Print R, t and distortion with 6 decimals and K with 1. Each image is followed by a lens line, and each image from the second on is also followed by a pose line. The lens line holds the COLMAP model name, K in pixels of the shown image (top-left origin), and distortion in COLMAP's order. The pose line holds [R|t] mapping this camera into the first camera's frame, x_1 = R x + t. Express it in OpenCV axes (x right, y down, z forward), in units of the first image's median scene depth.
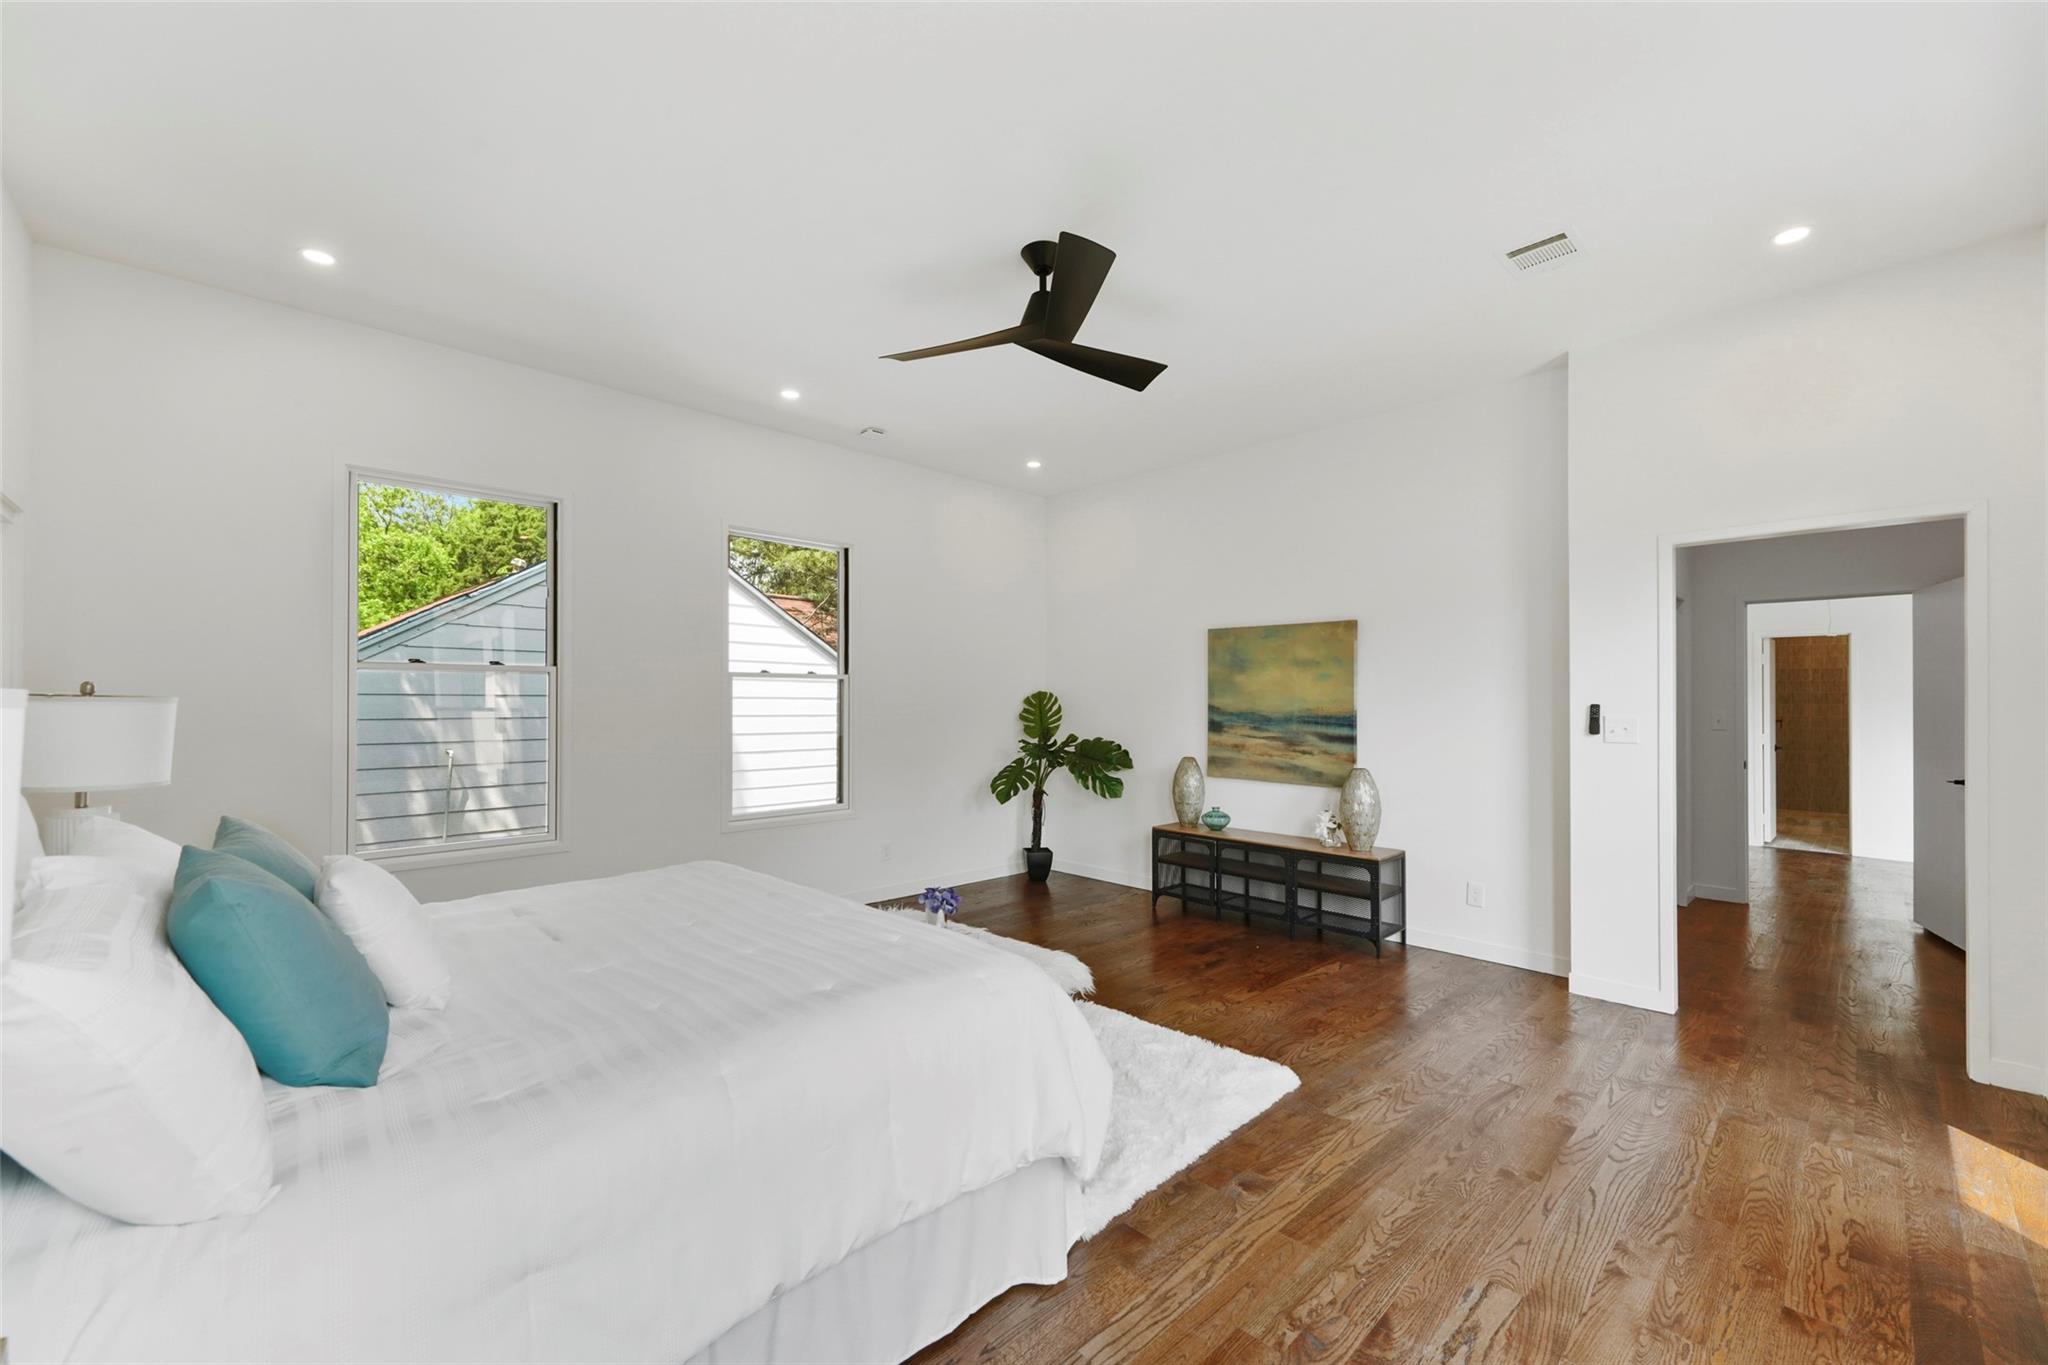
lens RADIAL K [[834.0, 0, 1024.0], [0, 834.0, 682.5], [0, 0, 1]] dist [0.012585, -0.002841]
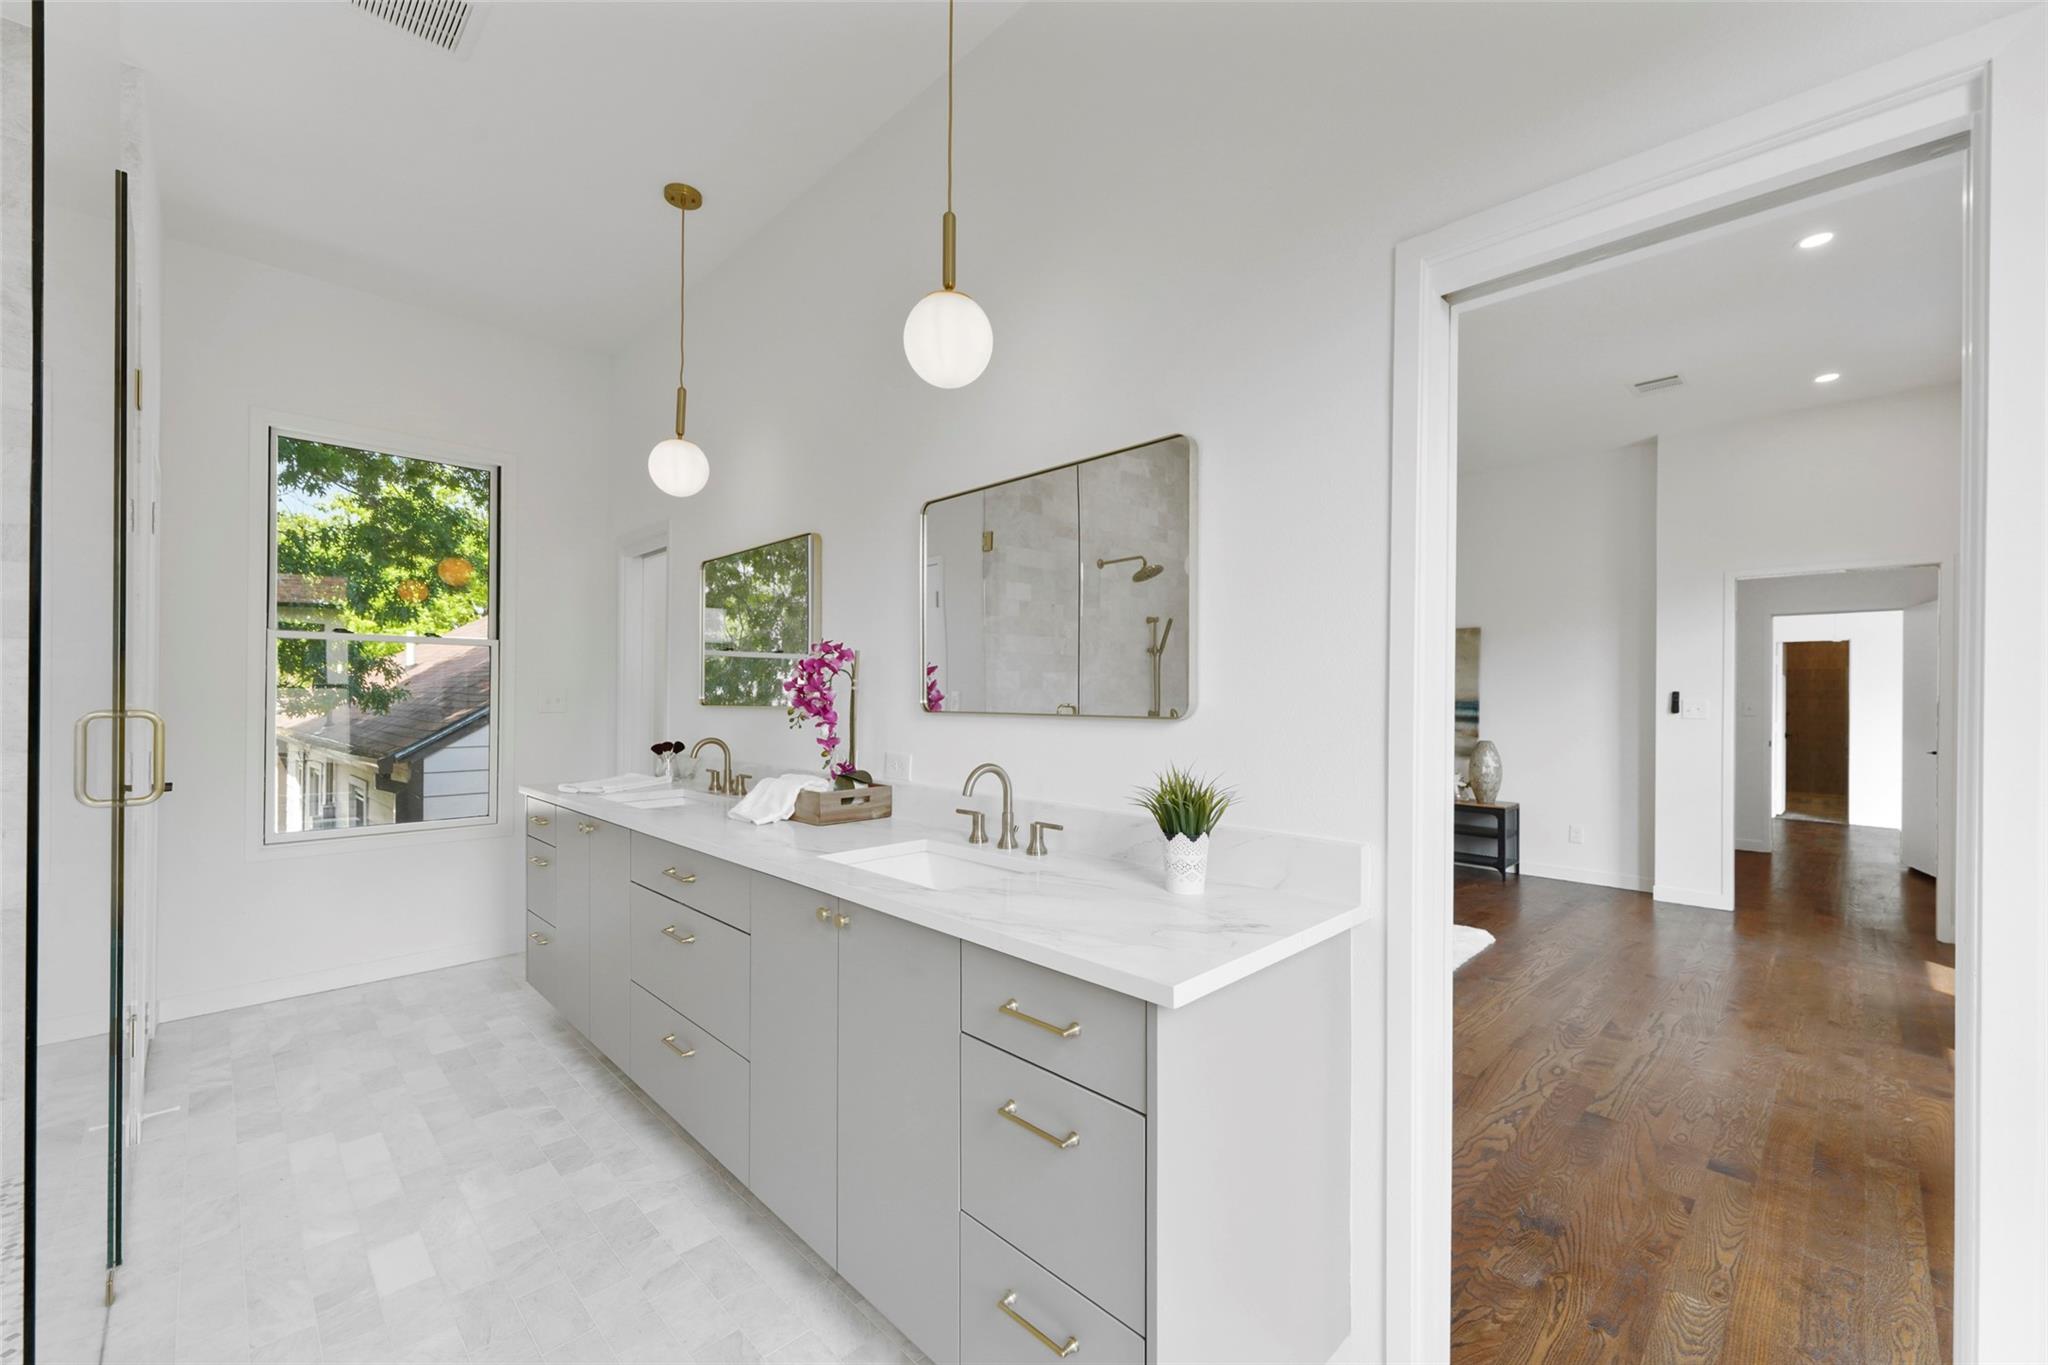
lens RADIAL K [[826.1, 0, 1024.0], [0, 826.1, 682.5], [0, 0, 1]] dist [0.000168, 0.000013]
pose [[0.999973, 0.007037, -0.002198, -0.324030], [-0.007027, 0.999965, 0.004526, 0.010717], [0.002230, -0.004510, 0.999987, -0.301968]]
